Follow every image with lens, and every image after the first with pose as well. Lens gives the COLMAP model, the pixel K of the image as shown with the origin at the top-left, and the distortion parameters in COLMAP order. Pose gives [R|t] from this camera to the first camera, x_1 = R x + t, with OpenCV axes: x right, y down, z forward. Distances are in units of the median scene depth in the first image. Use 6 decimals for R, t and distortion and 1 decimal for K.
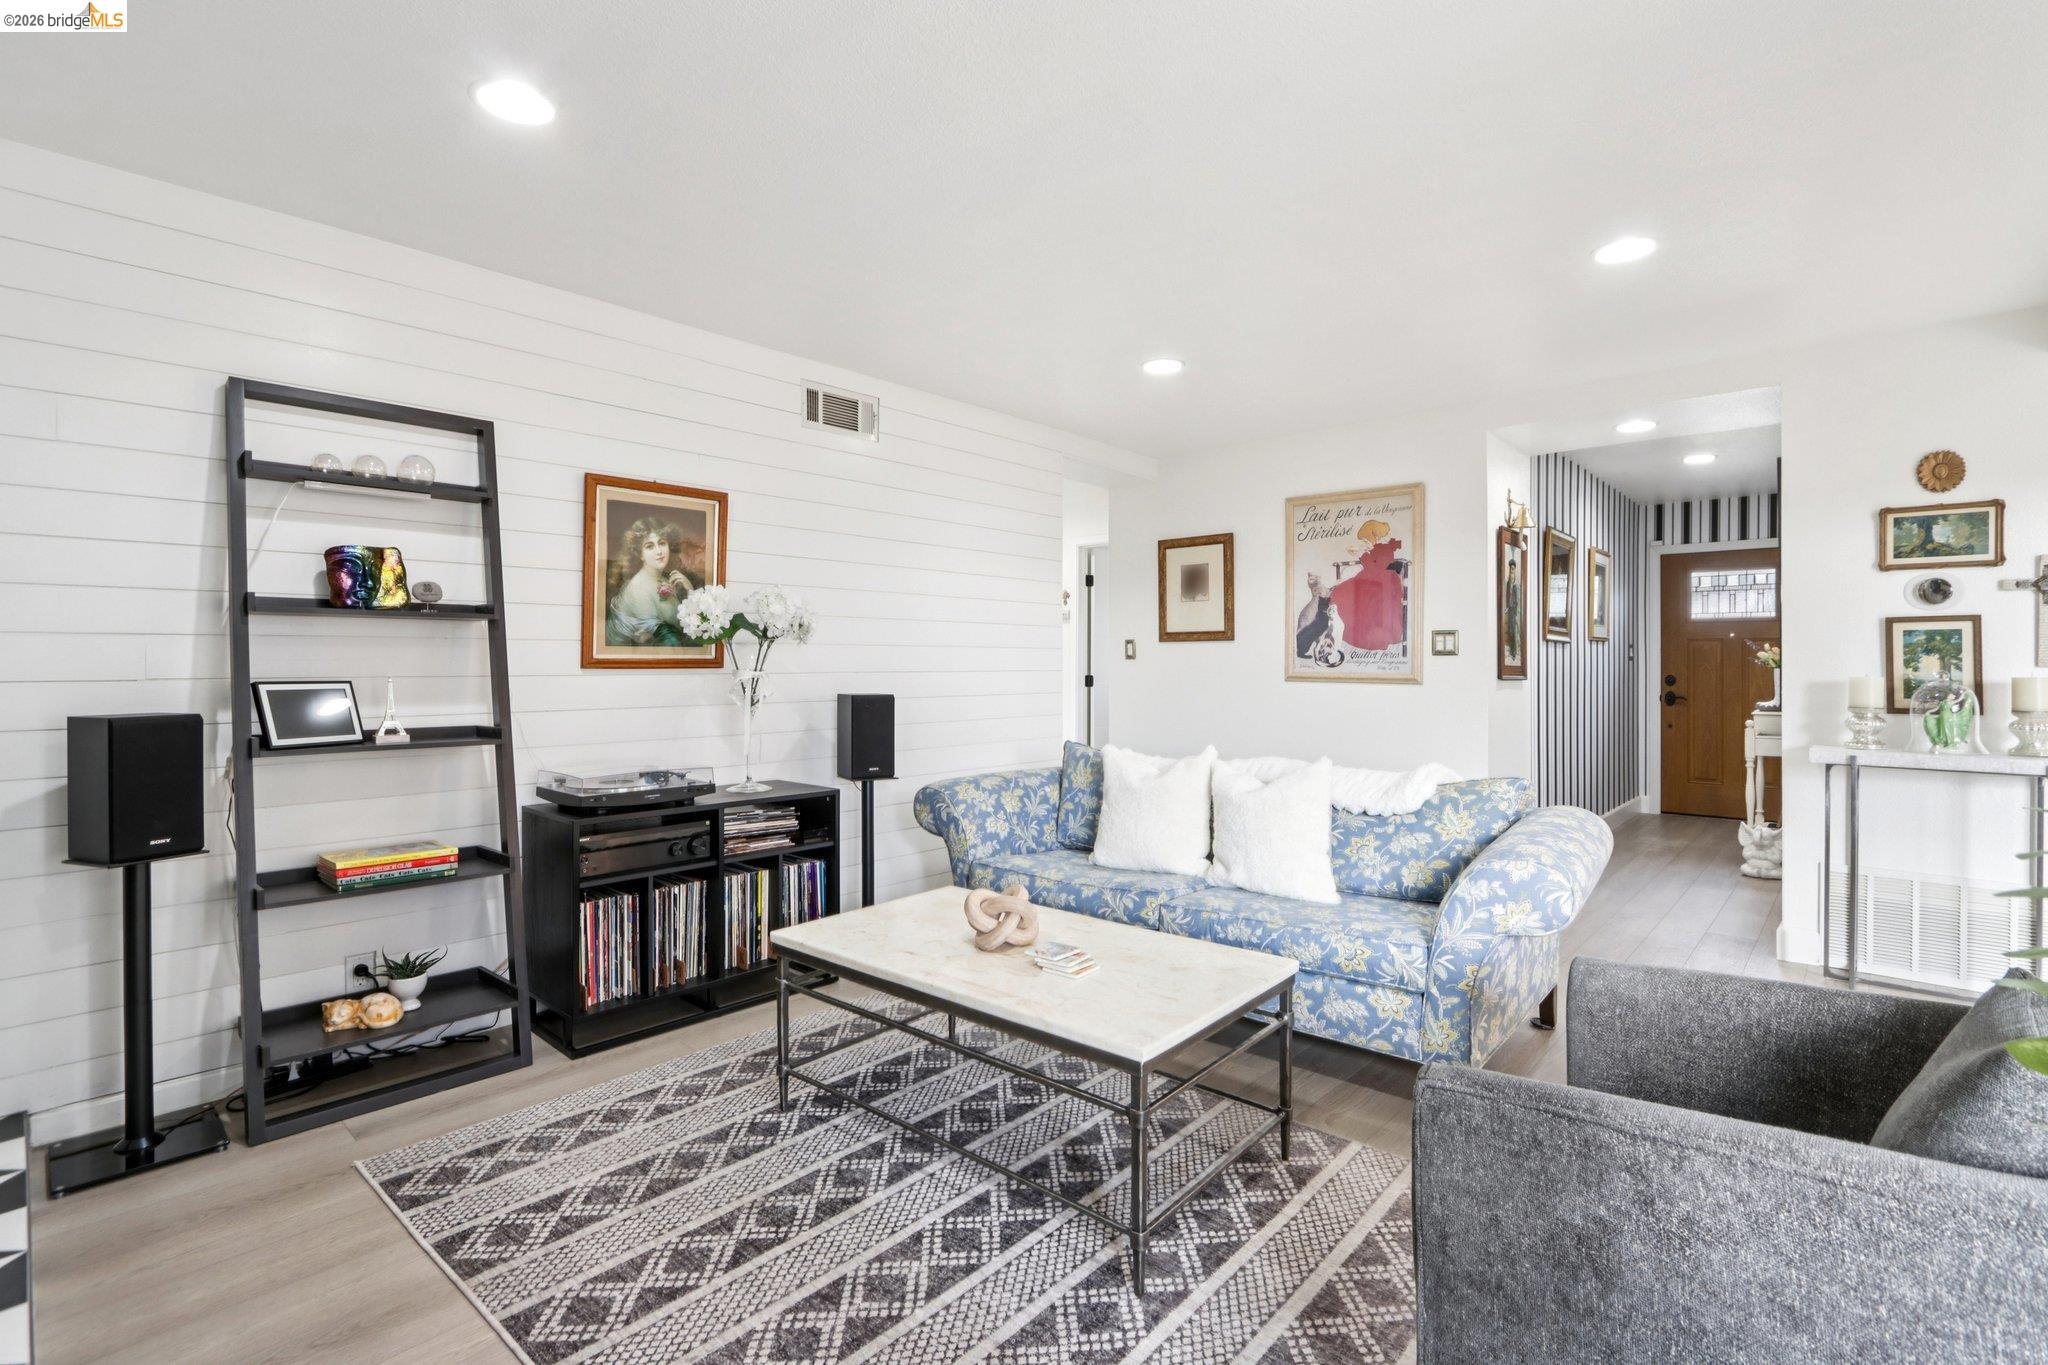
lens RADIAL K [[939.1, 0, 1033.5], [0, 939.1, 667.5], [0, 0, 1]] dist [-0.015862, 0.001751]
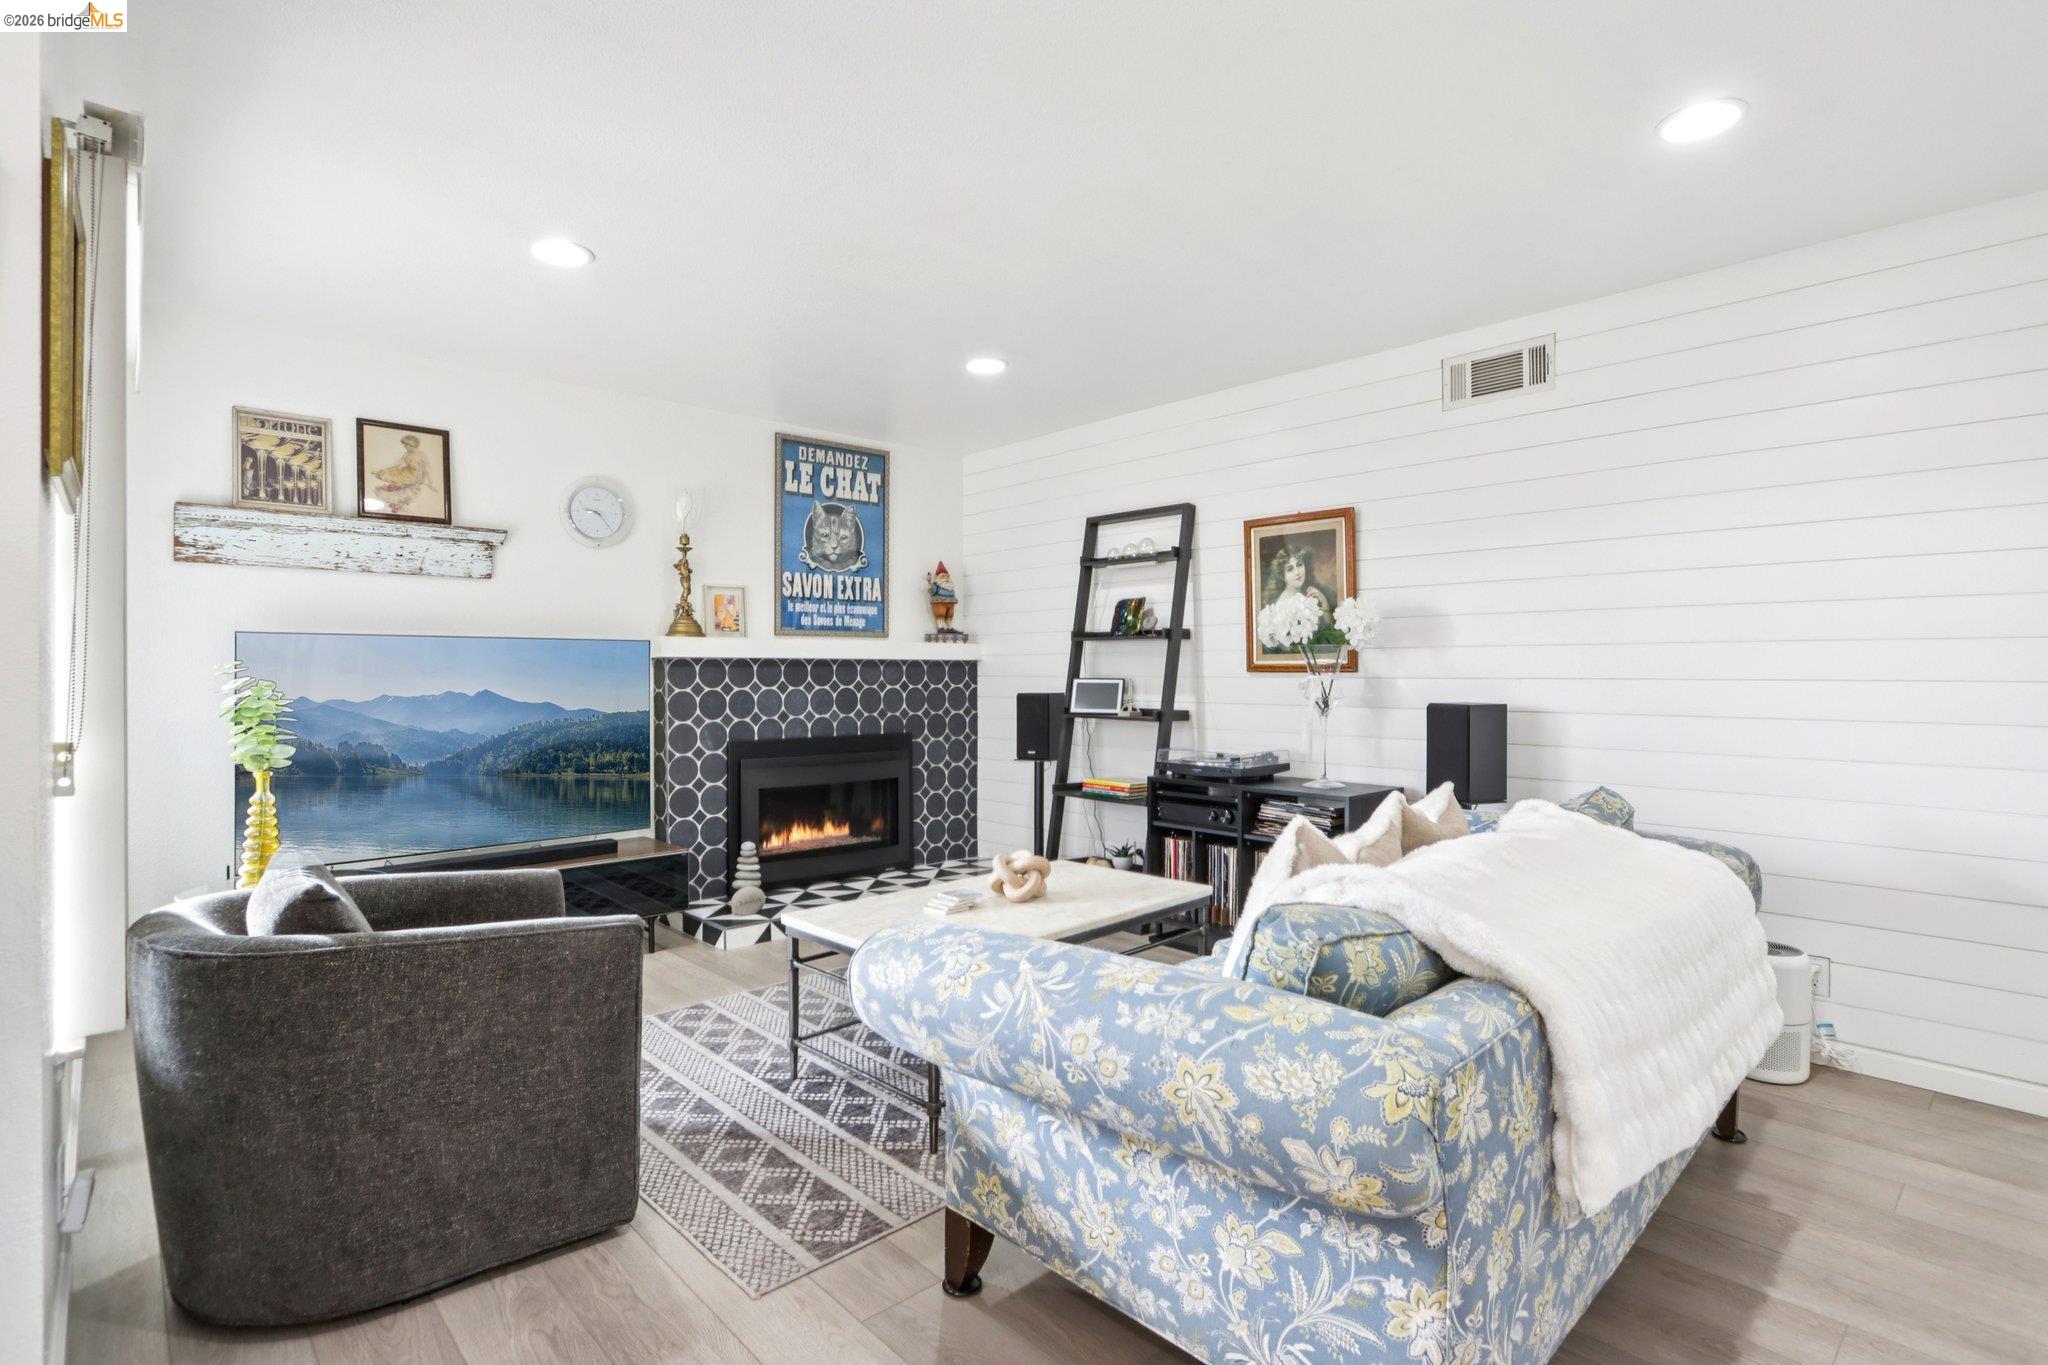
lens RADIAL K [[1004.6, 0, 1036.0], [0, 1004.6, 665.9], [0, 0, 1]] dist [-0.012229, 0.000267]
pose [[-0.080684, -0.000411, -0.996740, 1.095449], [-0.001970, 0.999998, -0.000253, -0.007326], [0.996738, 0.001943, -0.080684, 0.968005]]
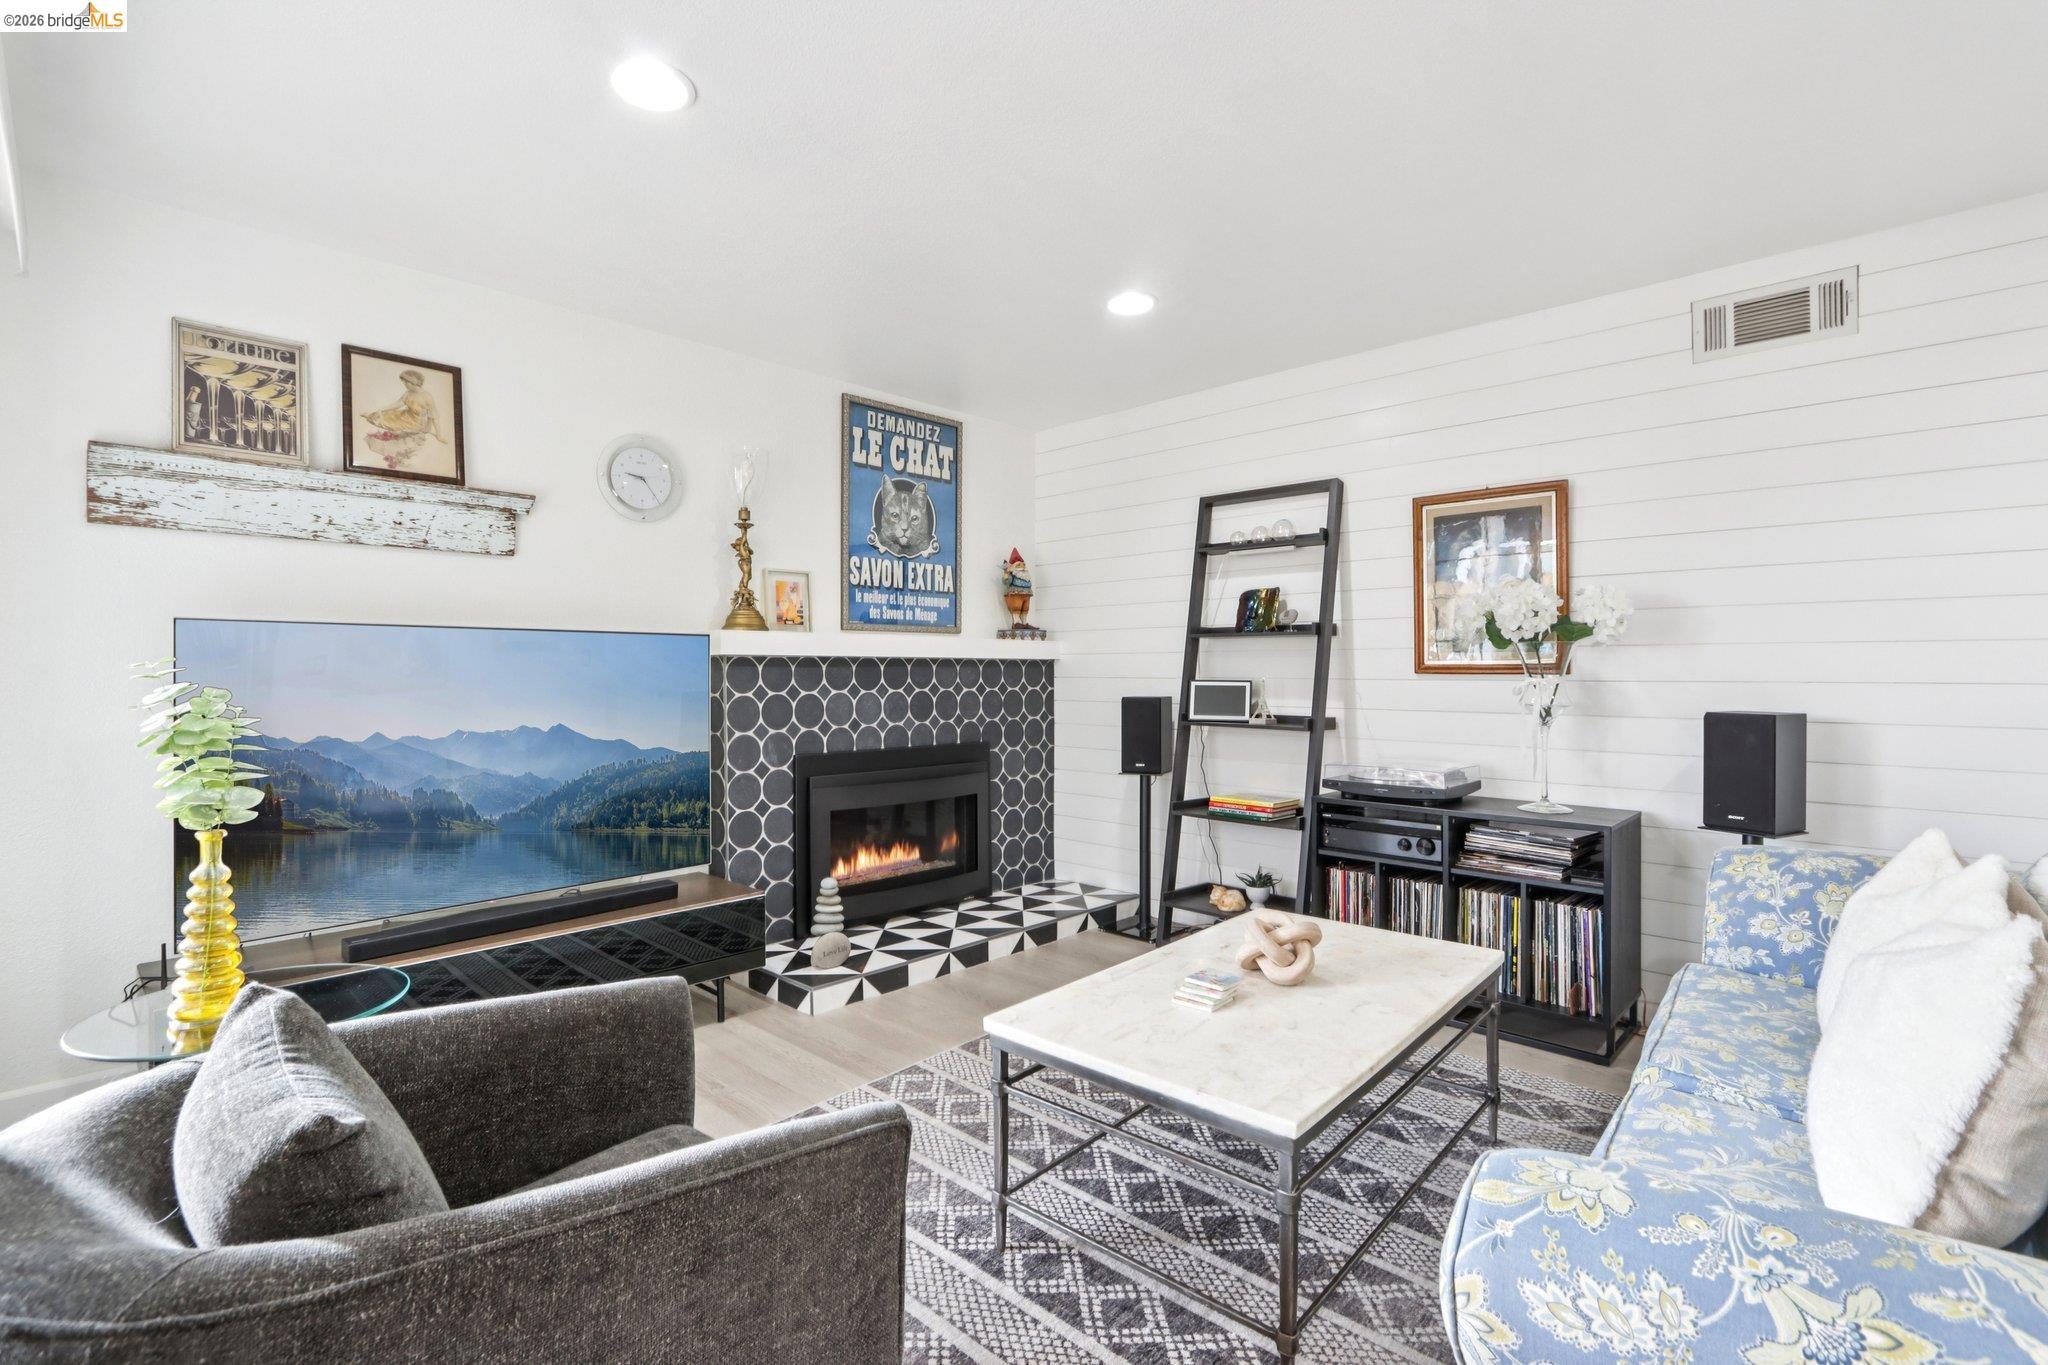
lens RADIAL K [[939.1, 0, 1033.5], [0, 939.1, 667.5], [0, 0, 1]] dist [-0.015862, 0.001751]
pose [[-0.020385, 0.001682, -0.999791, 0.761669], [-0.003587, 0.999992, 0.001755, -0.007399], [0.999786, 0.003622, -0.020379, 0.668482]]
